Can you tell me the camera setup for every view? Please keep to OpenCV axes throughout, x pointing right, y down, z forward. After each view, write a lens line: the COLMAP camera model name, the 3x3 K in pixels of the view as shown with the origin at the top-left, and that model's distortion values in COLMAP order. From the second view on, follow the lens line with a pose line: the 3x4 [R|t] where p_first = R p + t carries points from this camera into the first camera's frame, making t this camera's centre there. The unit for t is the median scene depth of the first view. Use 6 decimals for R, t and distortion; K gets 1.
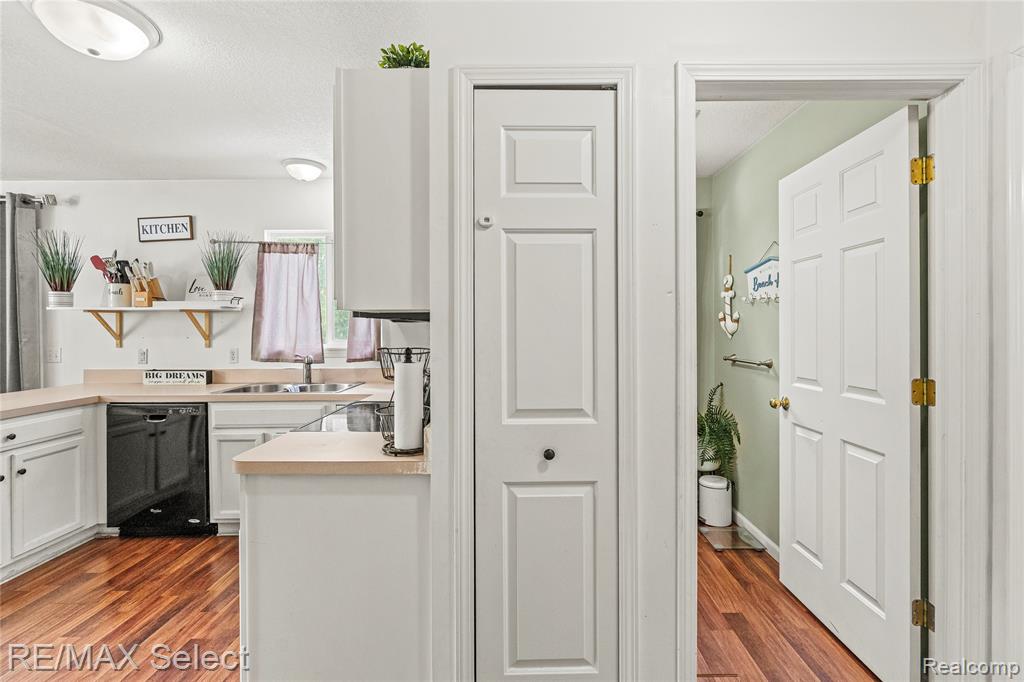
lens RADIAL K [[465.7, 0, 513.6], [0, 465.7, 321.1], [0, 0, 1]] dist [-0.002391, -0.001022]
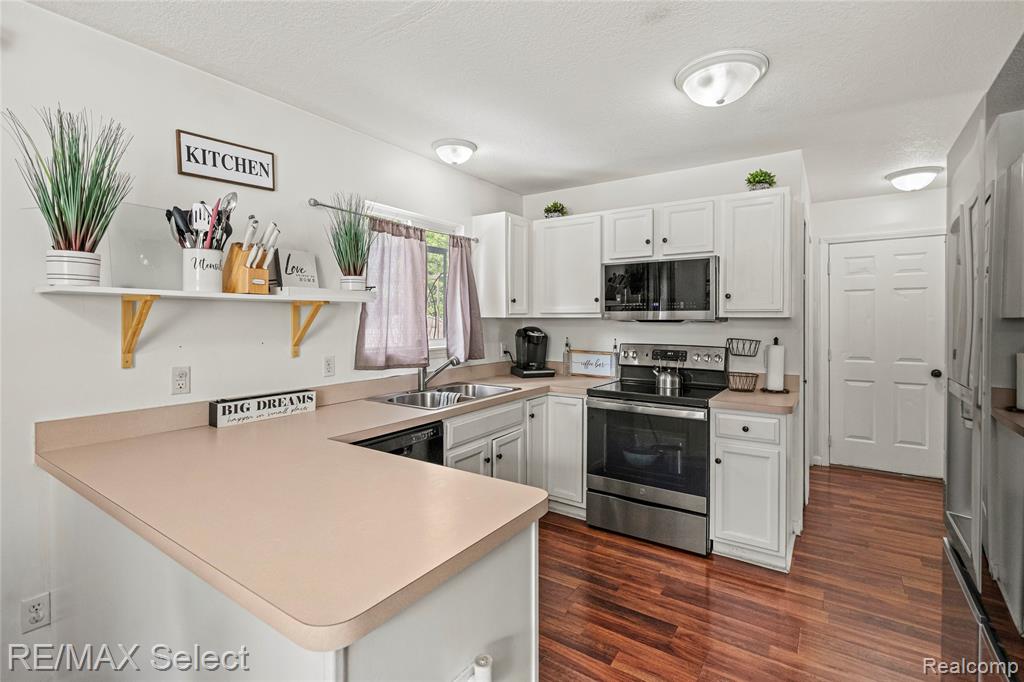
lens RADIAL K [[465.7, 0, 513.6], [0, 465.7, 321.1], [0, 0, 1]] dist [-0.002391, -0.001022]
pose [[0.569294, -0.000793, 0.822134, -1.062039], [-0.008914, 0.999935, 0.007137, -0.003019], [-0.822086, -0.011392, 0.569249, 0.368584]]
